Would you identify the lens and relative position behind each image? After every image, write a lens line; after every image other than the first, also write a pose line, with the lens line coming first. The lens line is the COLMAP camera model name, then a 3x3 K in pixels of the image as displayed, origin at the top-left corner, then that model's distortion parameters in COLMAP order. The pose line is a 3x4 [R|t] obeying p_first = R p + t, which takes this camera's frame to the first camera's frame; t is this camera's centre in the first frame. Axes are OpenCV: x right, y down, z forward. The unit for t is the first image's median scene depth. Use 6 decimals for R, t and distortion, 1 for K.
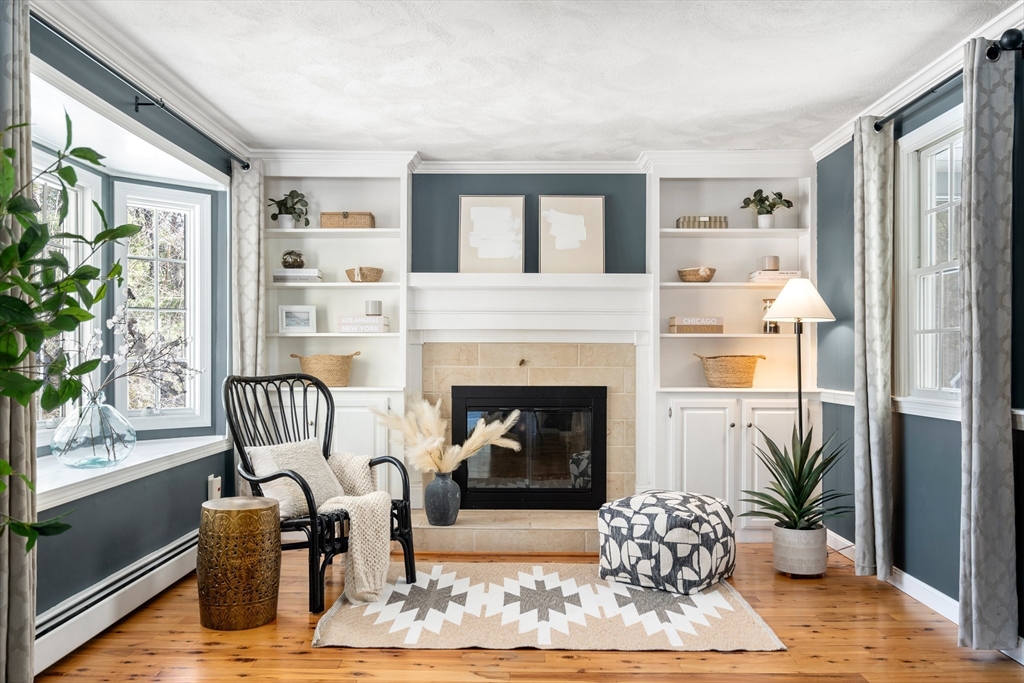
lens RADIAL K [[780.6, 0, 502.2], [0, 780.6, 346.6], [0, 0, 1]] dist [0.041850, 0.010688]
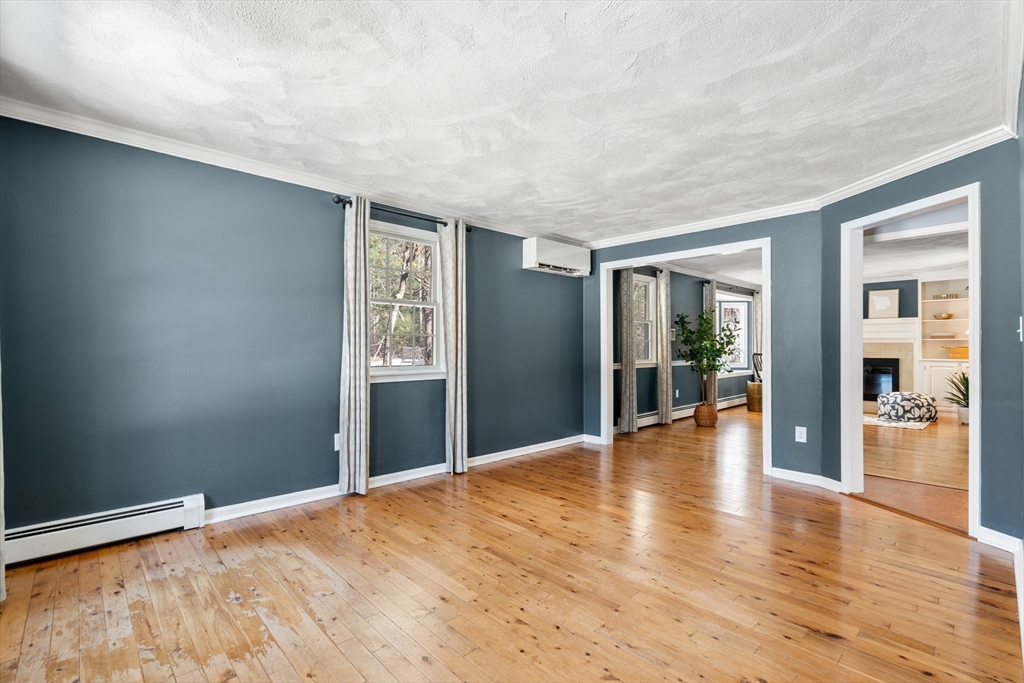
lens RADIAL K [[470.8, 0, 504.1], [0, 470.8, 346.9], [0, 0, 1]] dist [-0.004423, 0.002986]
pose [[0.701336, -0.001120, -0.712830, 0.384130], [0.008810, 0.999936, 0.007097, -0.015768], [0.712777, -0.011257, 0.701301, -1.311231]]
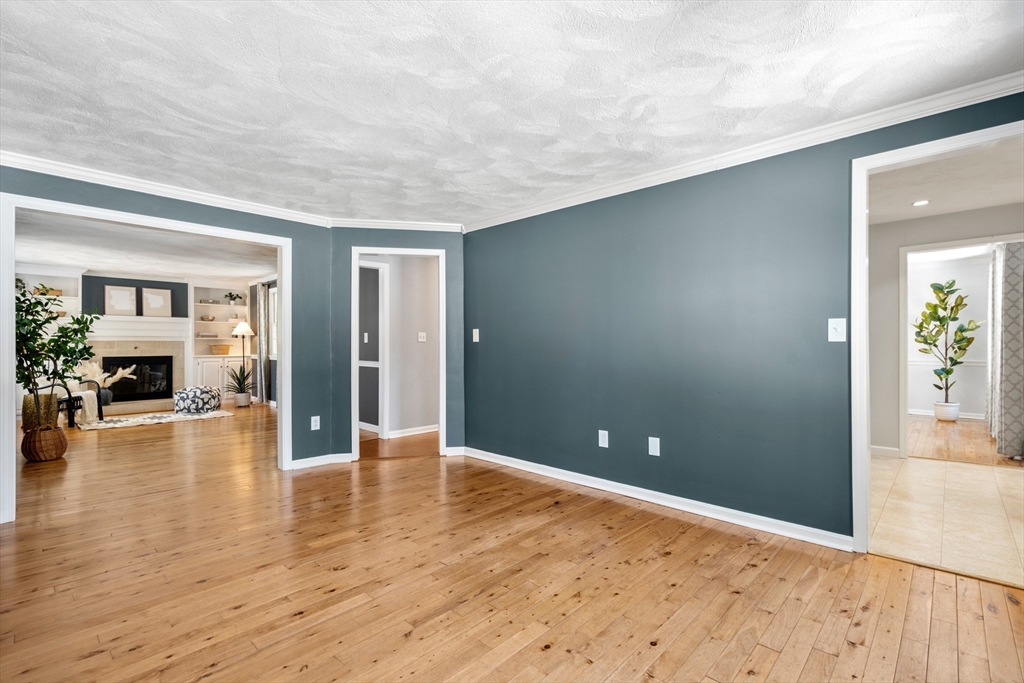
lens RADIAL K [[470.8, 0, 516.2], [0, 470.8, 344.0], [0, 0, 1]] dist [-0.004423, 0.002986]
pose [[0.661328, -0.004657, 0.750082, -0.375840], [-0.004148, 0.999943, 0.009866, -0.017972], [-0.750085, -0.009636, 0.661271, -1.260971]]
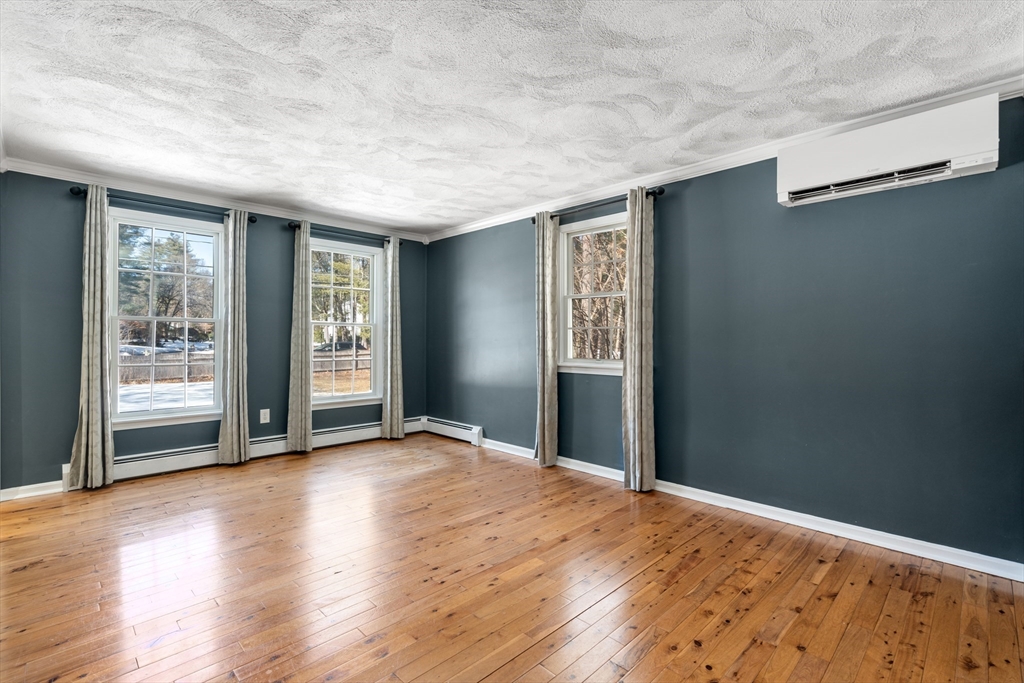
lens RADIAL K [[470.8, 0, 507.2], [0, 470.8, 338.4], [0, 0, 1]] dist [-0.004423, 0.002986]
pose [[-0.692499, -0.007853, -0.721376, 0.370479], [-0.000706, 0.999948, -0.010208, -0.003798], [0.721418, -0.006559, -0.692468, -0.250547]]
